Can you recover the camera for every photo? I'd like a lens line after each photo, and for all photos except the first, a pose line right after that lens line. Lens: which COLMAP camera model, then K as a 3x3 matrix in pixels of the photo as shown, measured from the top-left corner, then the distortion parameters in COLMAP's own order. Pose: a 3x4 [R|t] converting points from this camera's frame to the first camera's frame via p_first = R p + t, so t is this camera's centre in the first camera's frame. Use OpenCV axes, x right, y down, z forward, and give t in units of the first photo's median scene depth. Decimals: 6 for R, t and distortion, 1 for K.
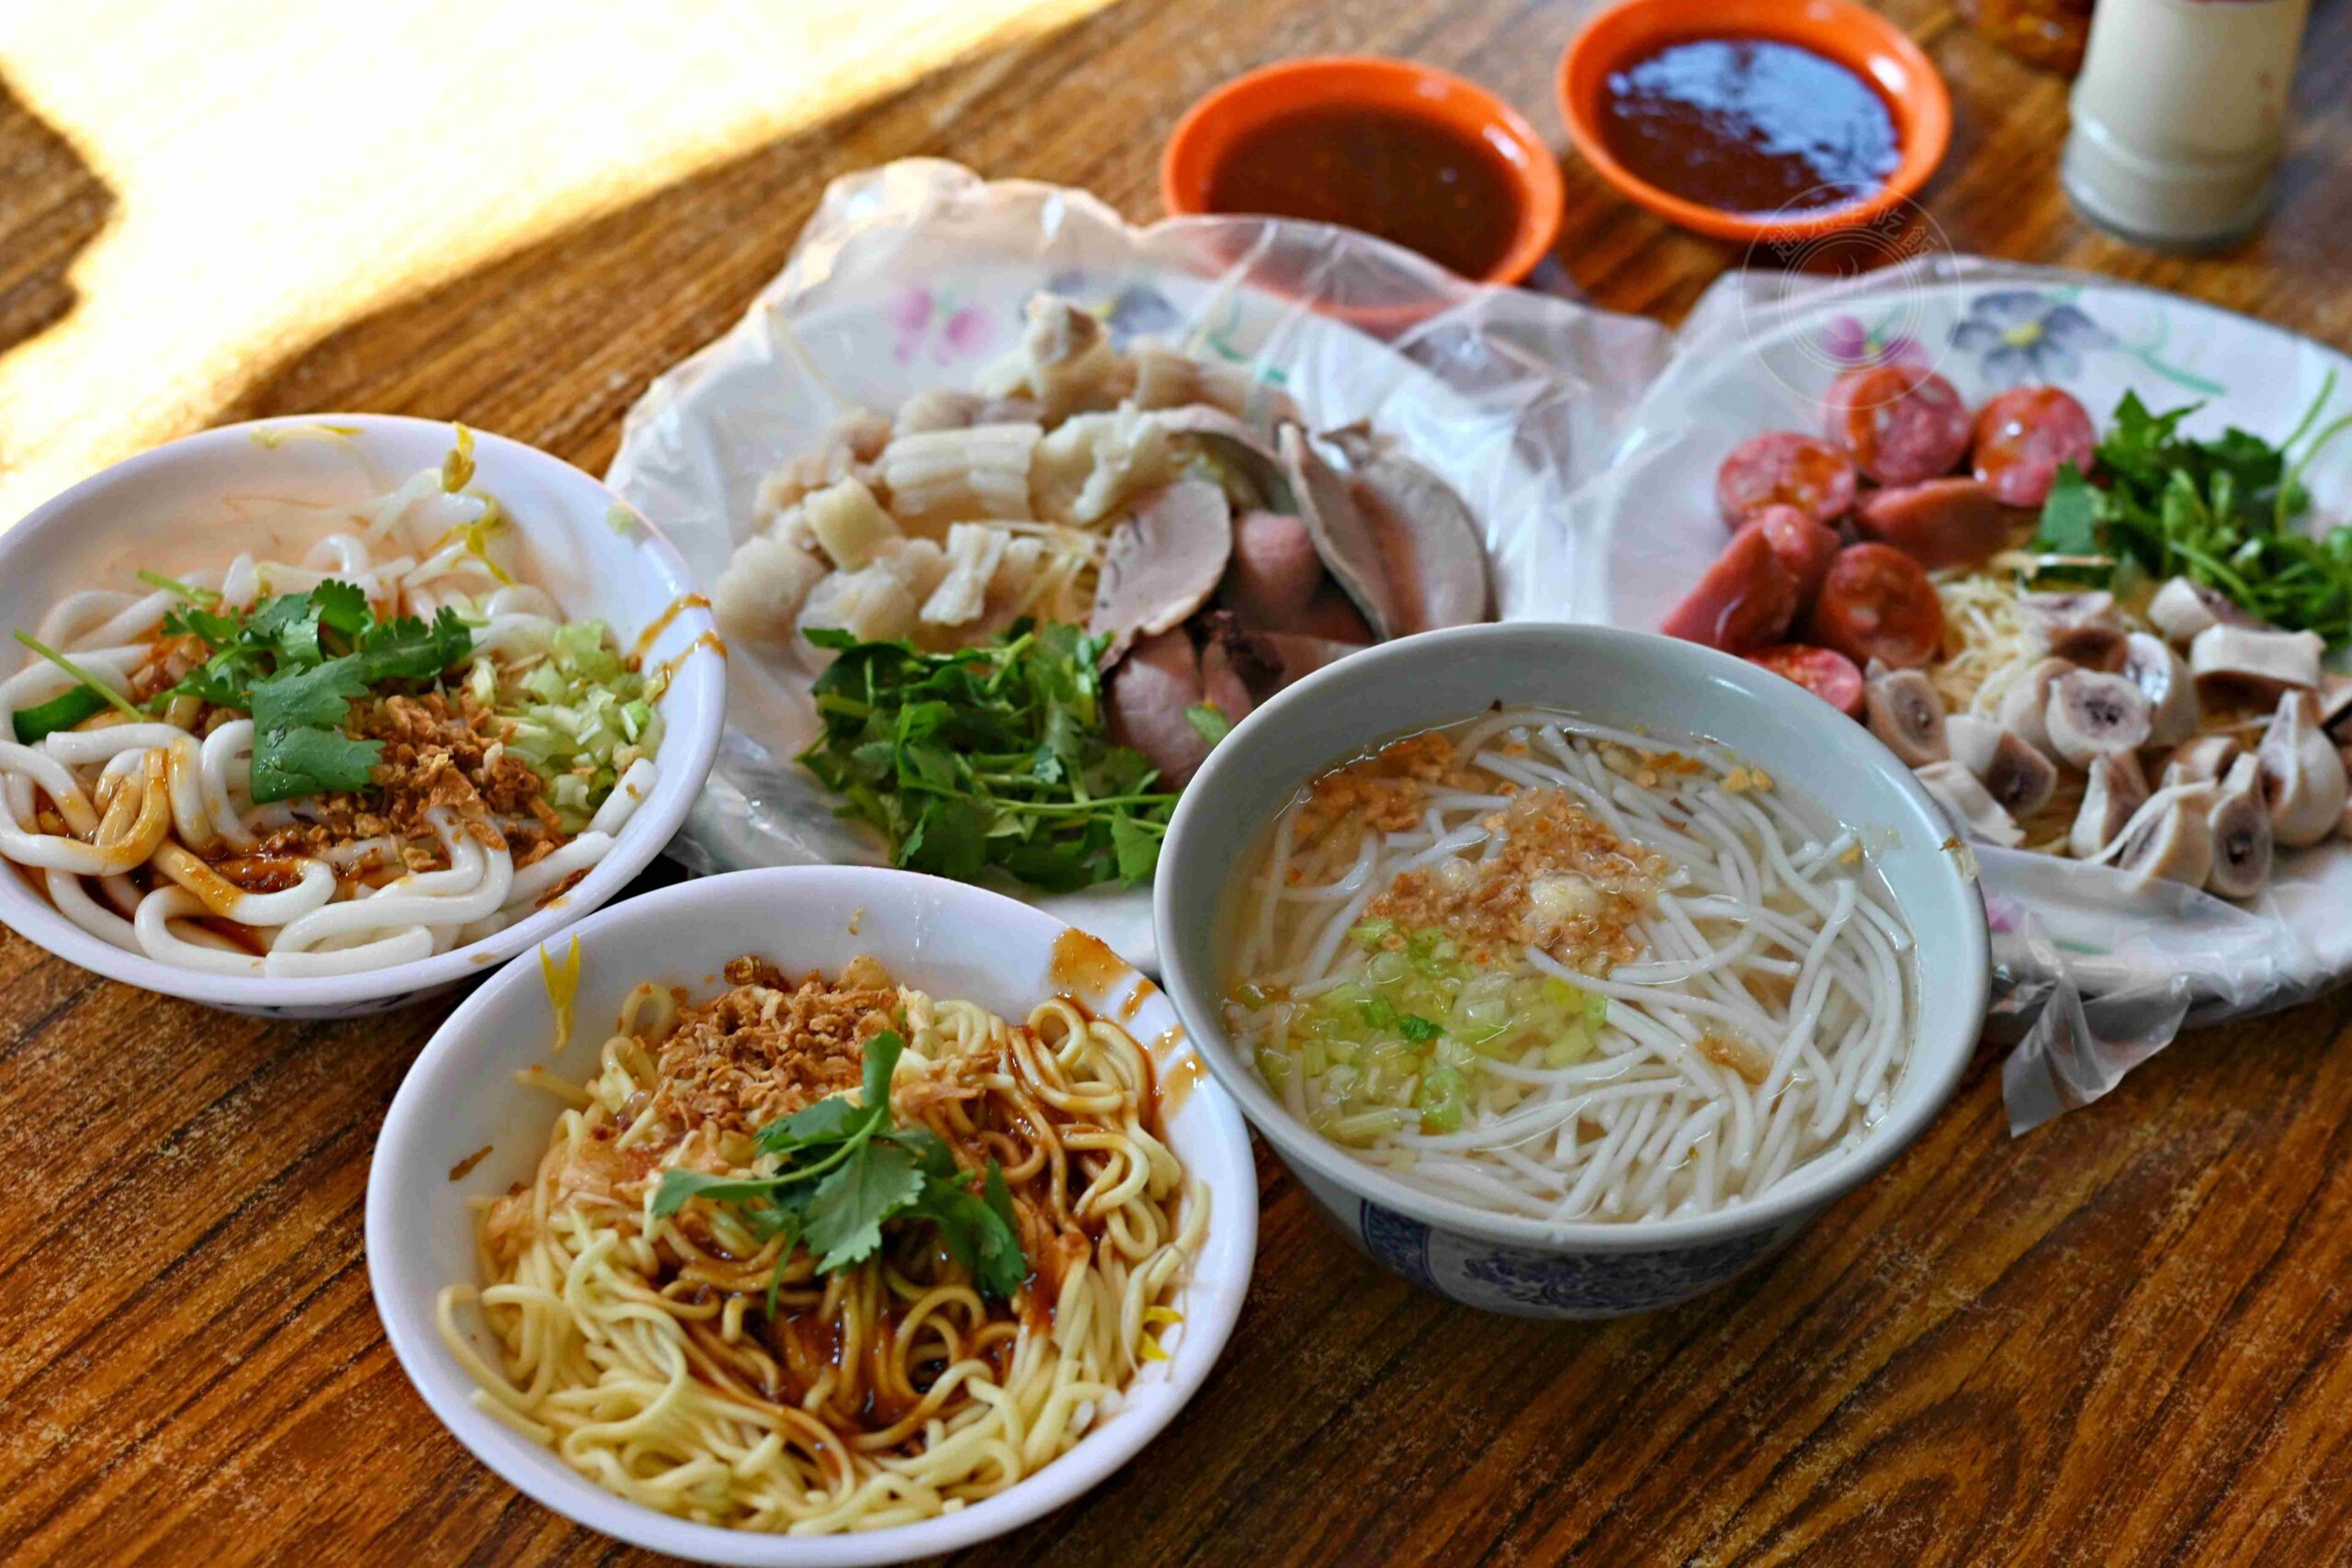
lens RADIAL K [[5048.4, 0, 1174.6], [0, 5048.4, 780.3], [0, 0, 1]] dist [-0.020407, 0.000000]
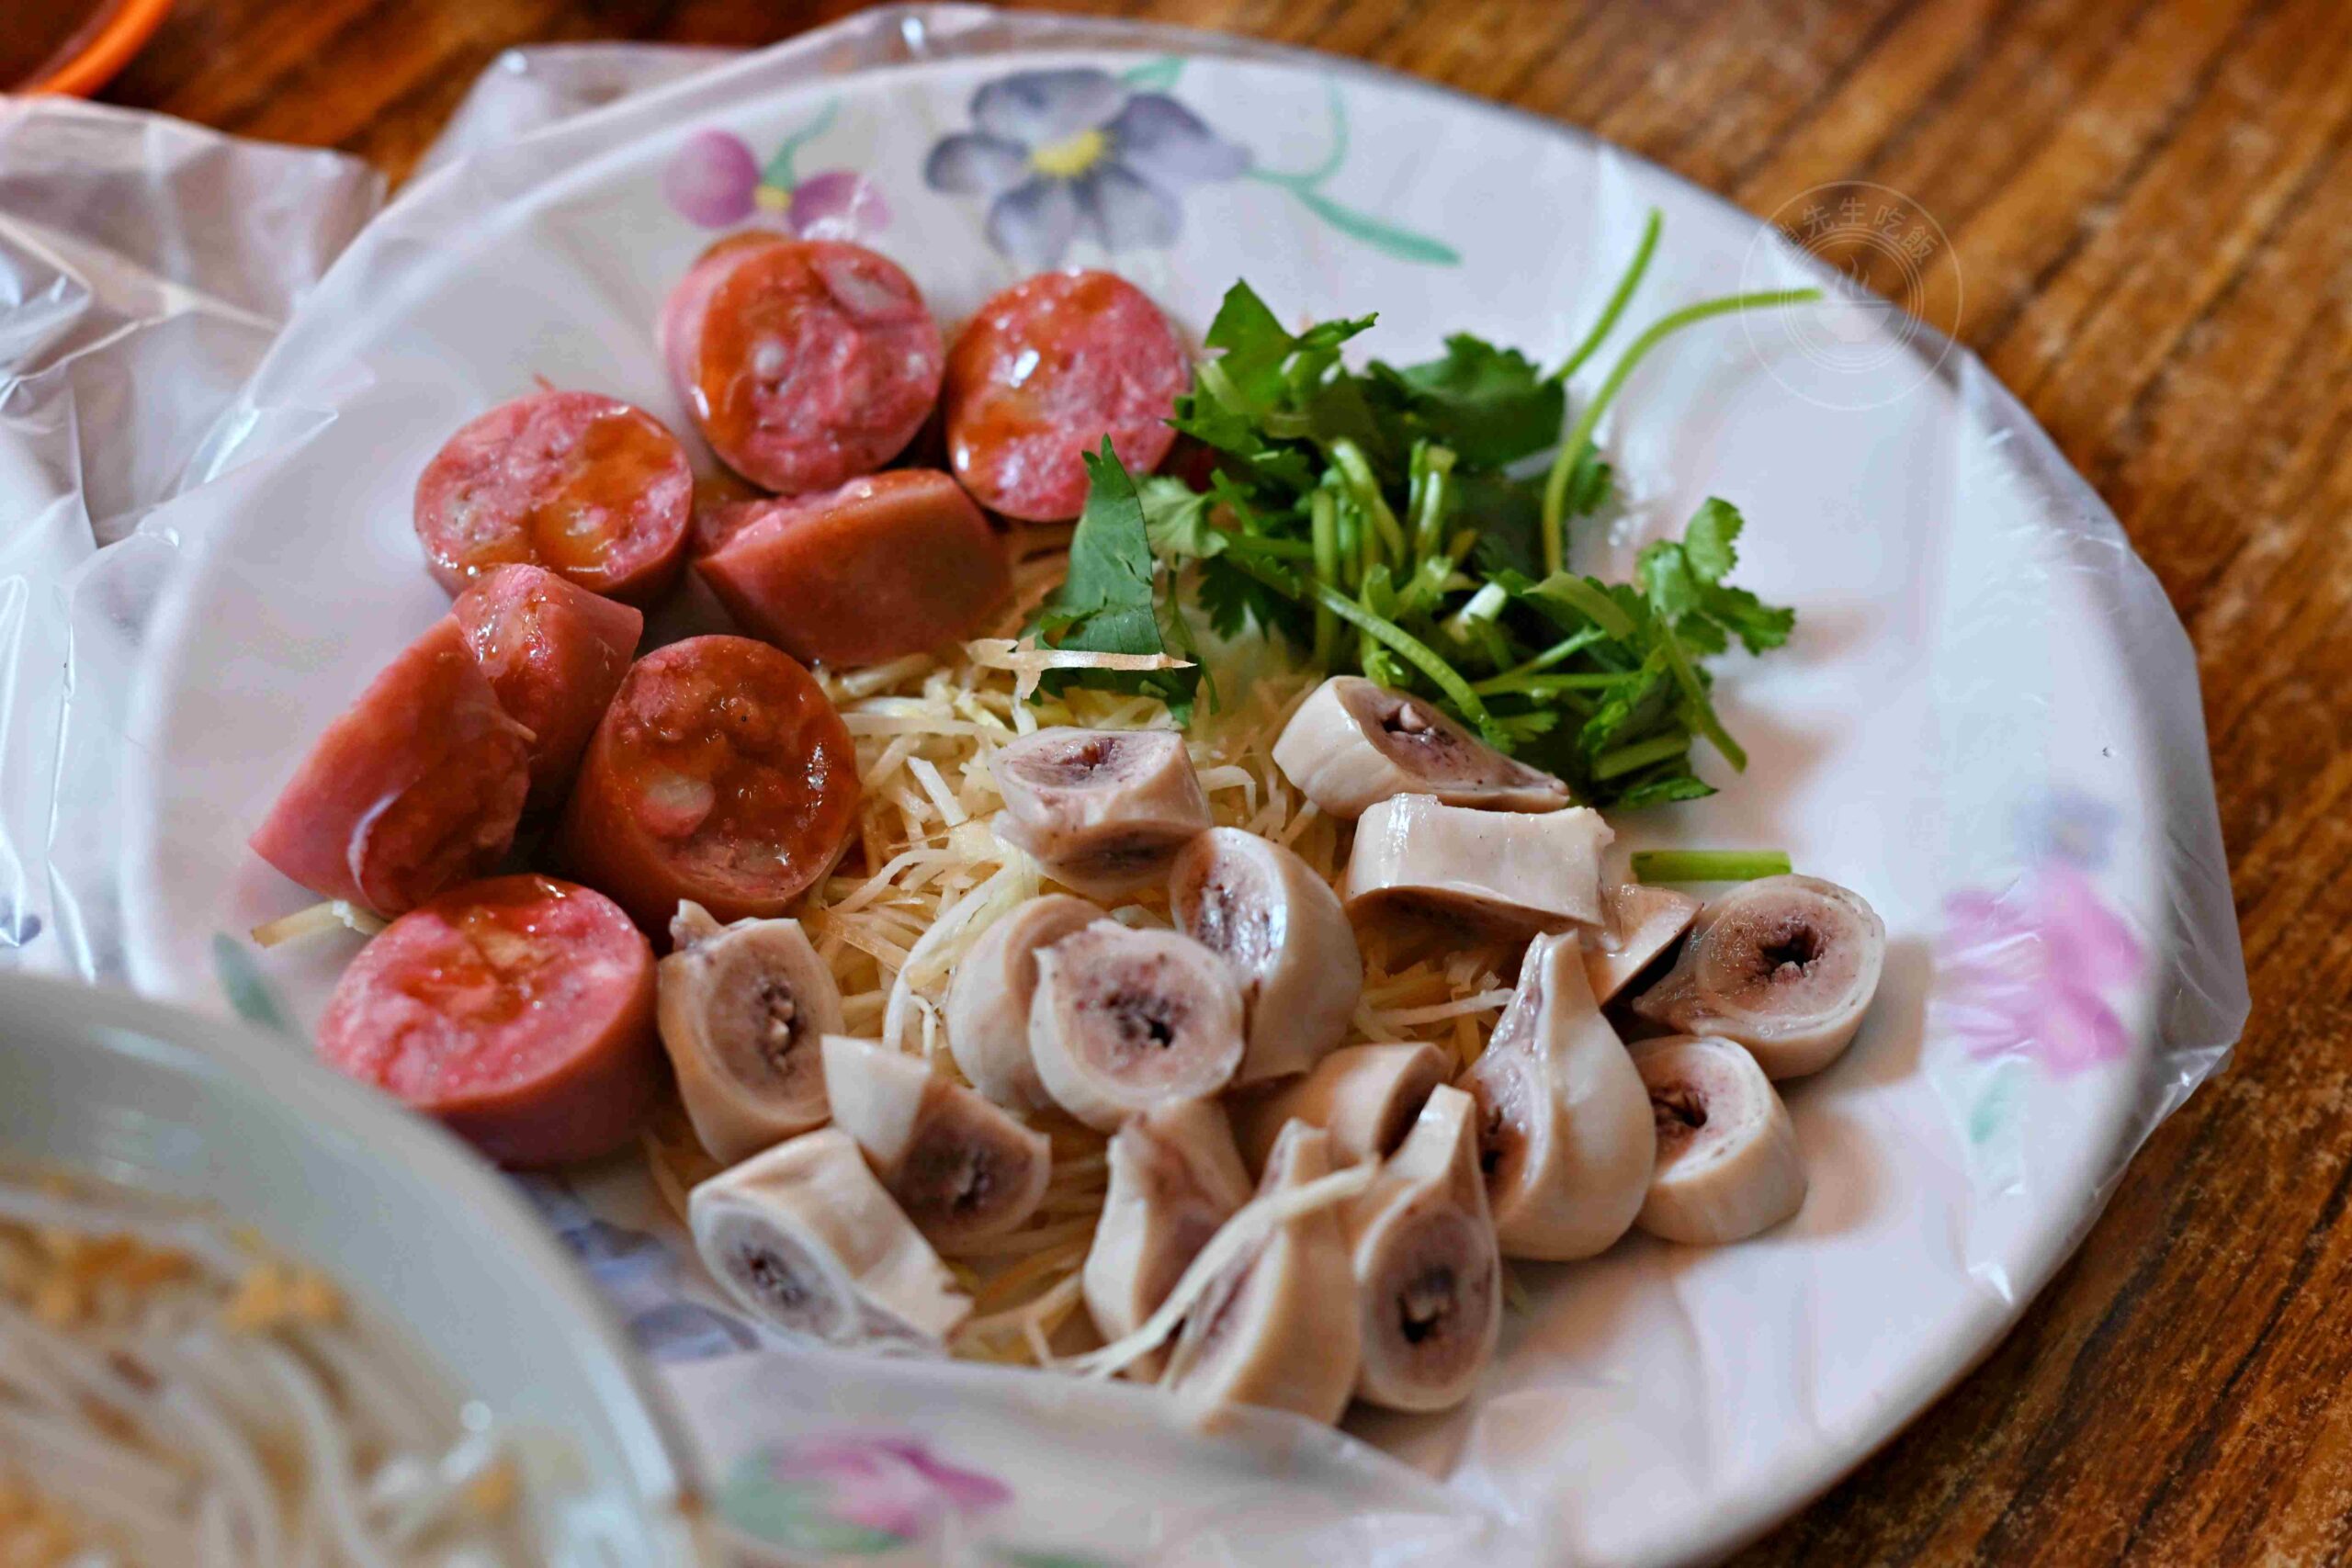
lens RADIAL K [[5048.4, 0, 1178.4], [0, 5048.4, 796.6], [0, 0, 1]] dist [-0.020407, 0.000000]
pose [[0.997021, -0.045115, 0.062563, 0.160335], [0.038855, 0.994438, 0.097899, -0.081652], [-0.066632, -0.095177, 0.993228, 0.534917]]
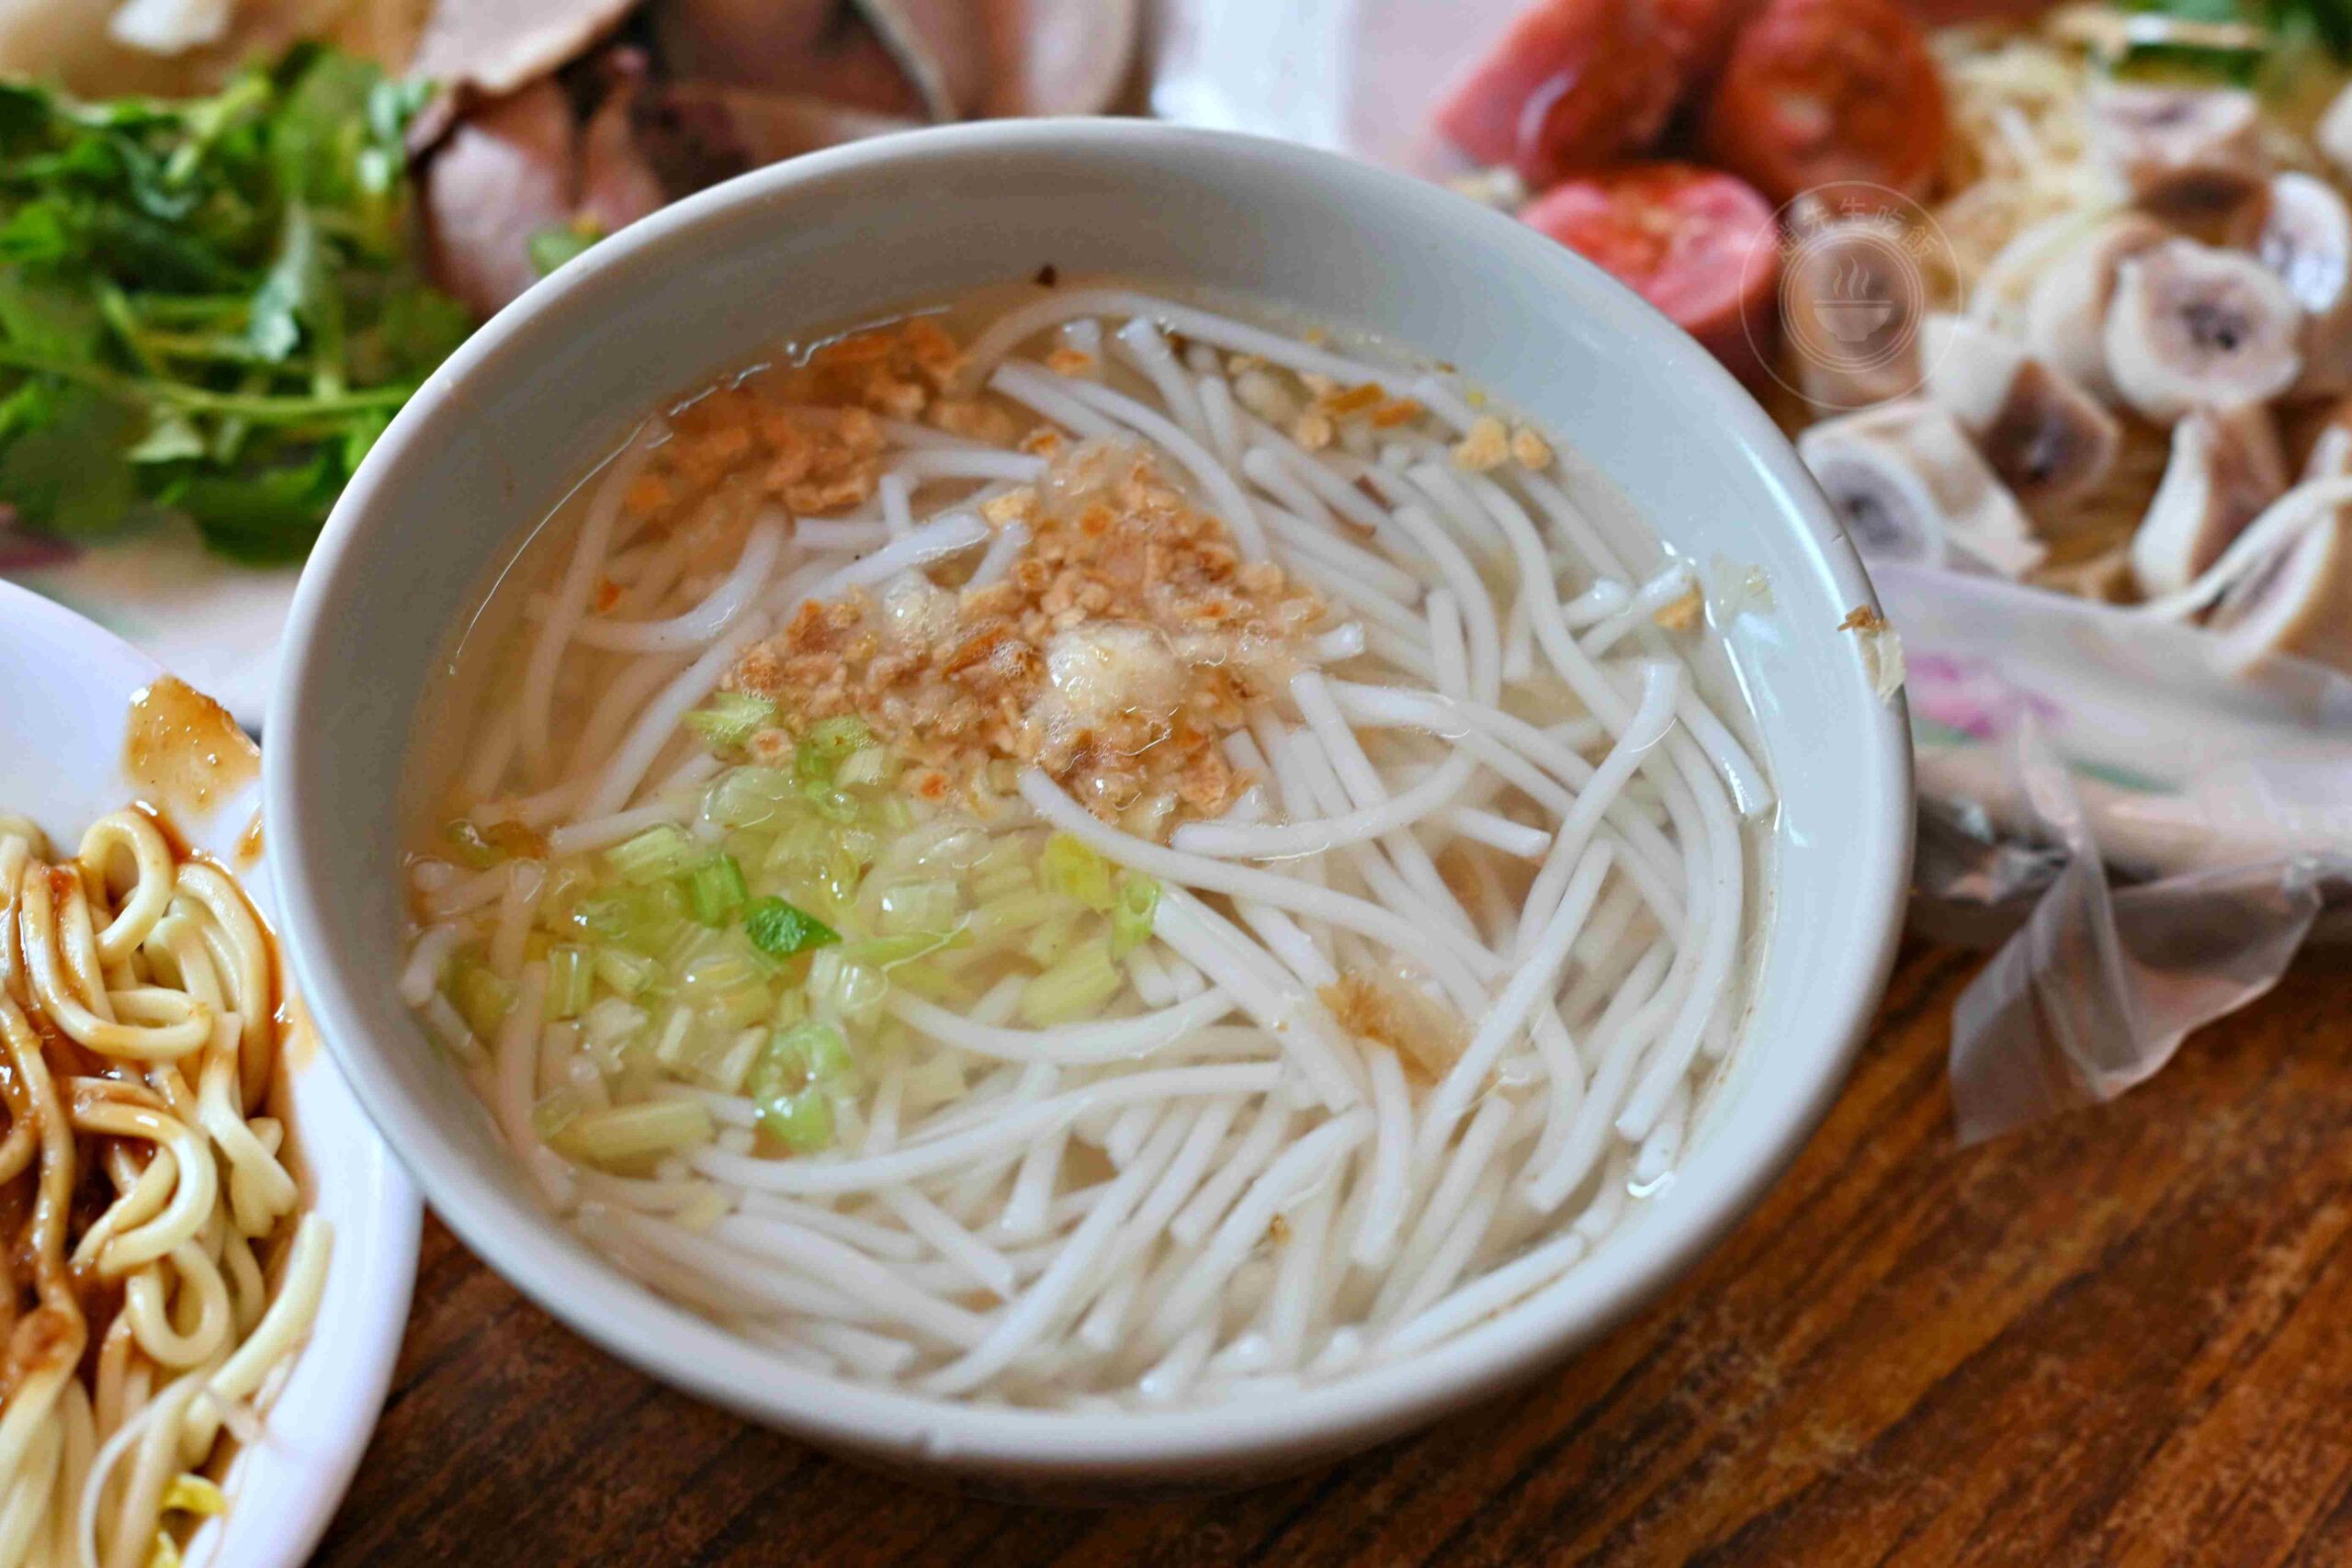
lens RADIAL K [[5048.4, 0, 1179.0], [0, 5048.4, 777.5], [0, 0, 1]] dist [-0.020407, 0.000000]
pose [[0.997302, 0.058327, -0.044583, 0.101252], [-0.051308, 0.988104, 0.144979, -0.039057], [0.052508, -0.142300, 0.988430, 0.455681]]
